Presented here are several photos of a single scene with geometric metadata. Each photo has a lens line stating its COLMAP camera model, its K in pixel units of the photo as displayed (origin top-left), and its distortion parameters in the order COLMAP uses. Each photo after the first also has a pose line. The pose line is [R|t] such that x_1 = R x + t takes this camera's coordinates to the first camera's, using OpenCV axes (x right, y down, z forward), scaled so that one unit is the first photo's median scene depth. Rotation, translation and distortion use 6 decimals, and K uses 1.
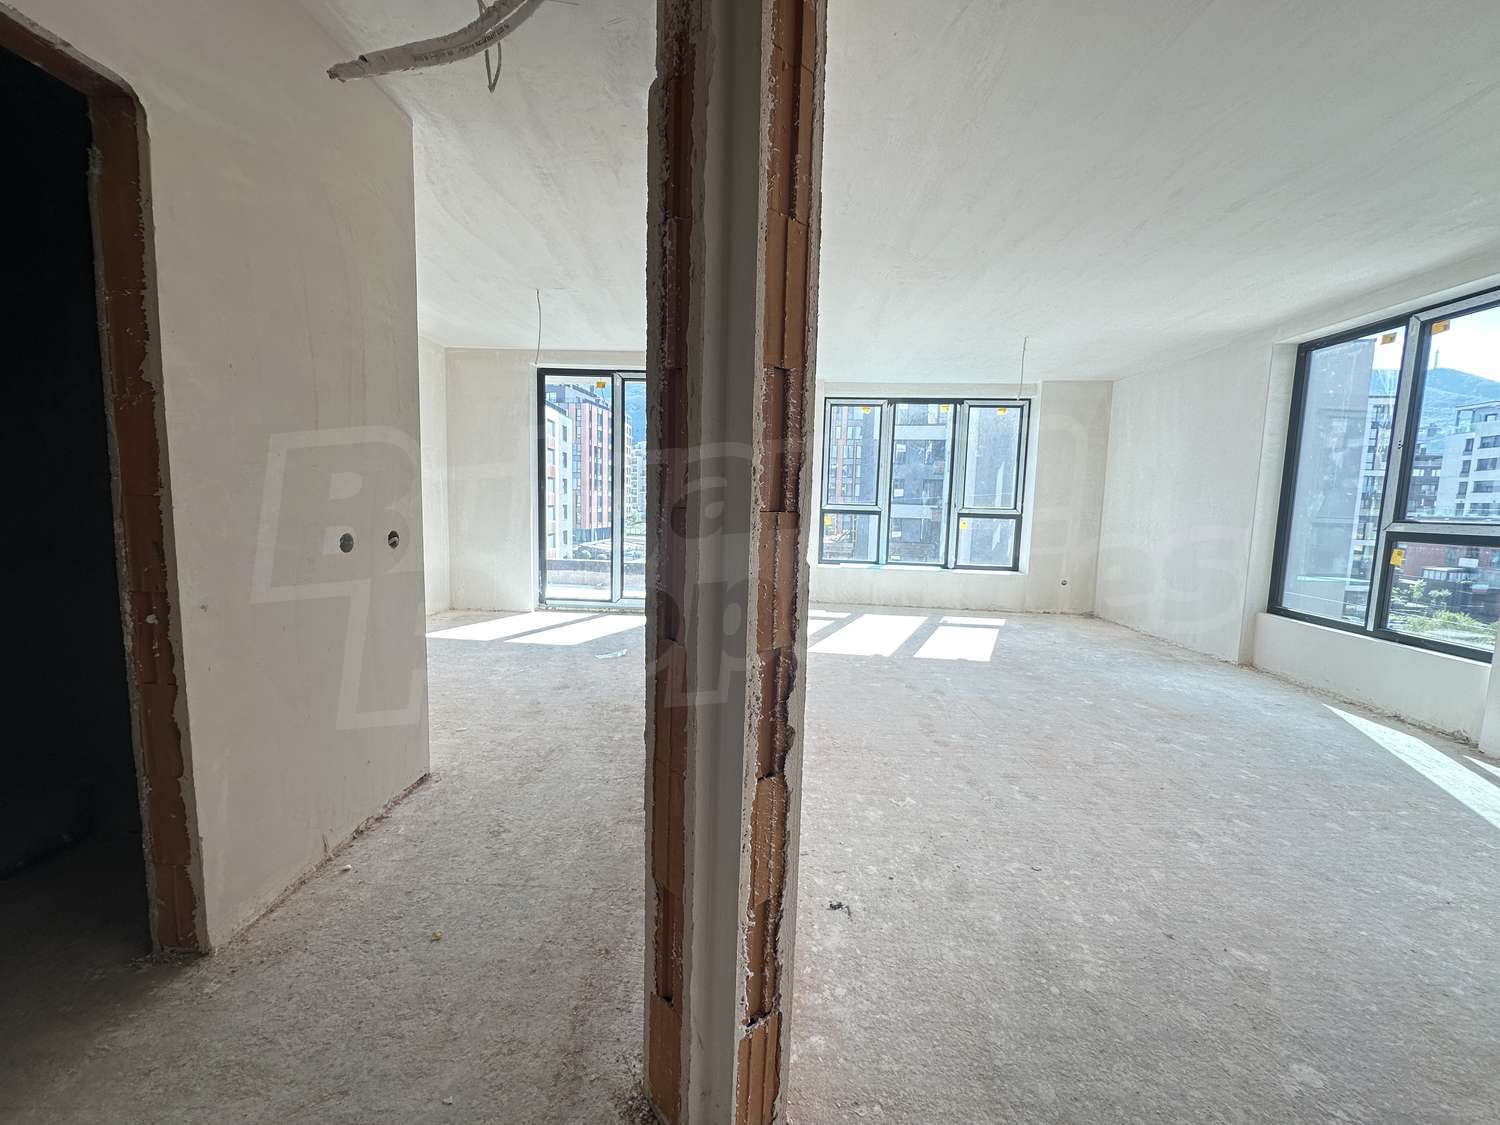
lens RADIAL K [[598.3, 0, 743.8], [0, 598.3, 563.4], [0, 0, 1]] dist [0.001131, 0.000456]
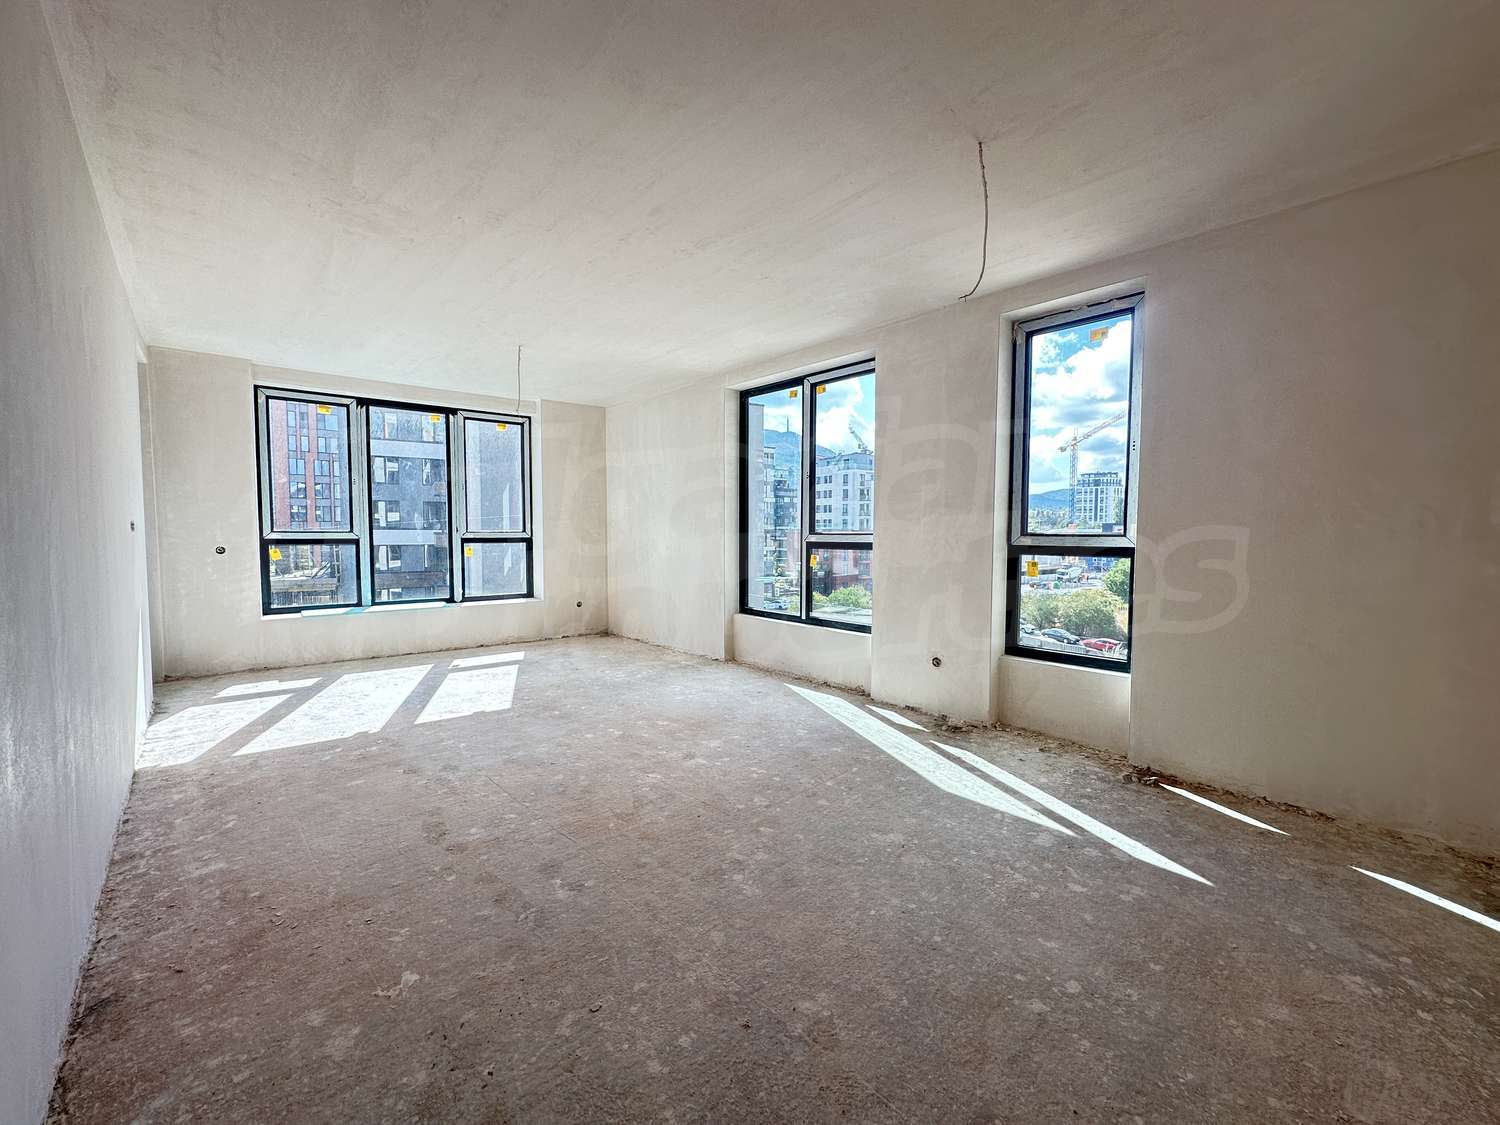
lens RADIAL K [[589.1, 0, 757.6], [0, 589.1, 559.0], [0, 0, 1]] dist [-0.006793, 0.000077]
pose [[0.695421, -0.060325, 0.716066, 0.069205], [0.091744, 0.995769, -0.005210, -0.015176], [-0.712722, 0.069318, 0.698013, 0.152683]]
